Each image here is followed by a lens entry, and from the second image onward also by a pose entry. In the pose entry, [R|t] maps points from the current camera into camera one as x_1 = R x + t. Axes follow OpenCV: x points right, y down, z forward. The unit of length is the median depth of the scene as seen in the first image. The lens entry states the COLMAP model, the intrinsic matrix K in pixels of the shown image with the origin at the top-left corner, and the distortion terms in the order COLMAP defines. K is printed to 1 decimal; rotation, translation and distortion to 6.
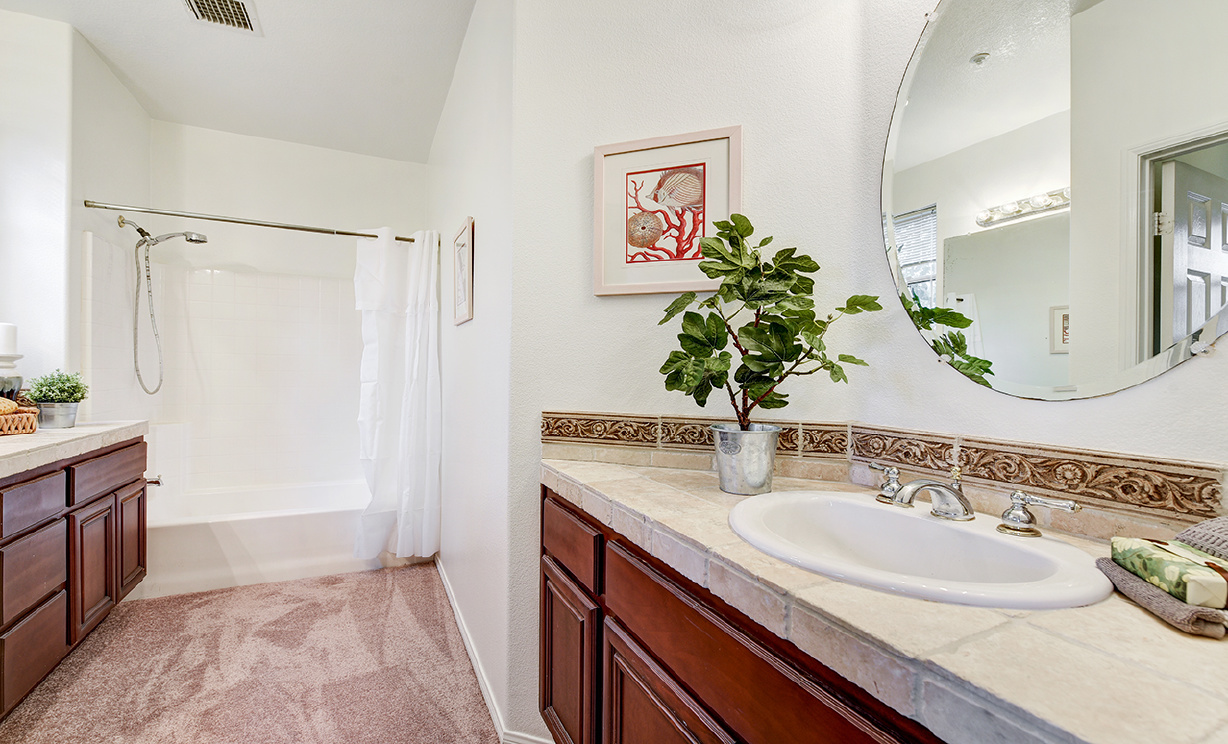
lens RADIAL K [[518.3, 0, 608.4], [0, 518.3, 370.4], [0, 0, 1]] dist [-0.011523, -0.000450]
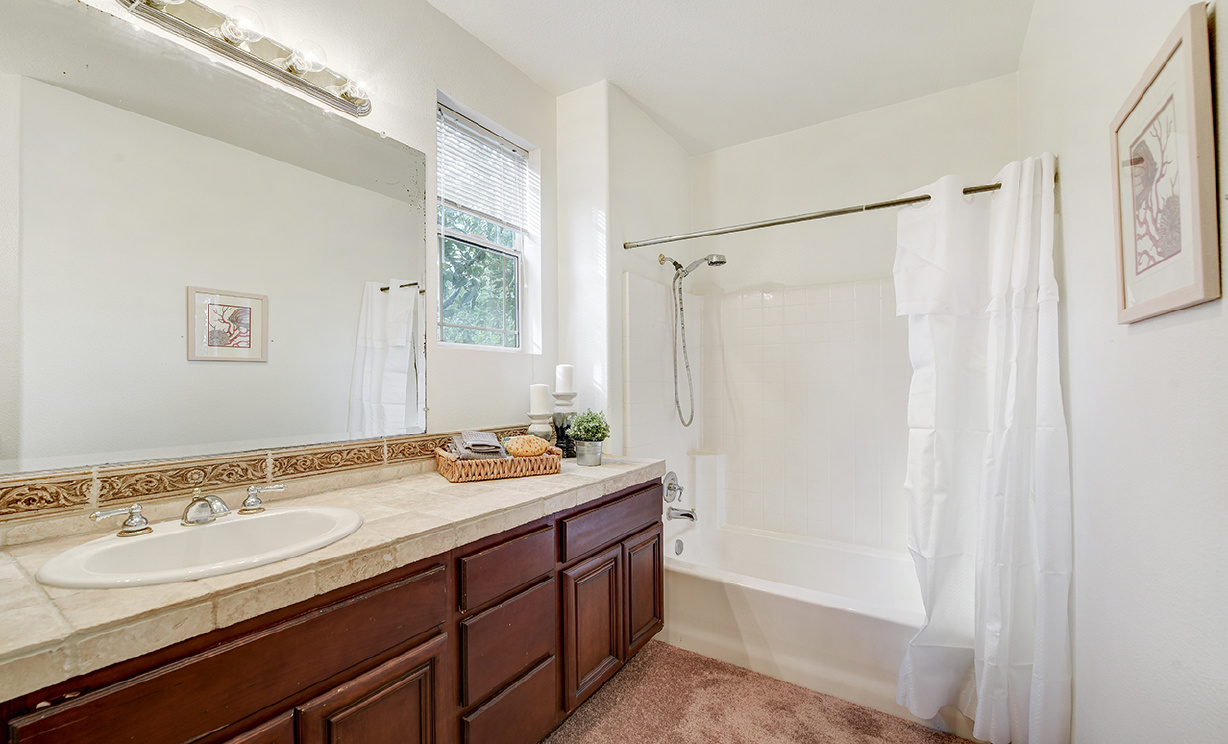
lens RADIAL K [[507.6, 0, 593.0], [0, 507.6, 378.6], [0, 0, 1]] dist [-0.010172, 0.000160]
pose [[0.509684, -0.018102, -0.860171, -0.140526], [0.007224, 0.999833, -0.016760, -0.032295], [0.860331, 0.002329, 0.509730, 0.354133]]
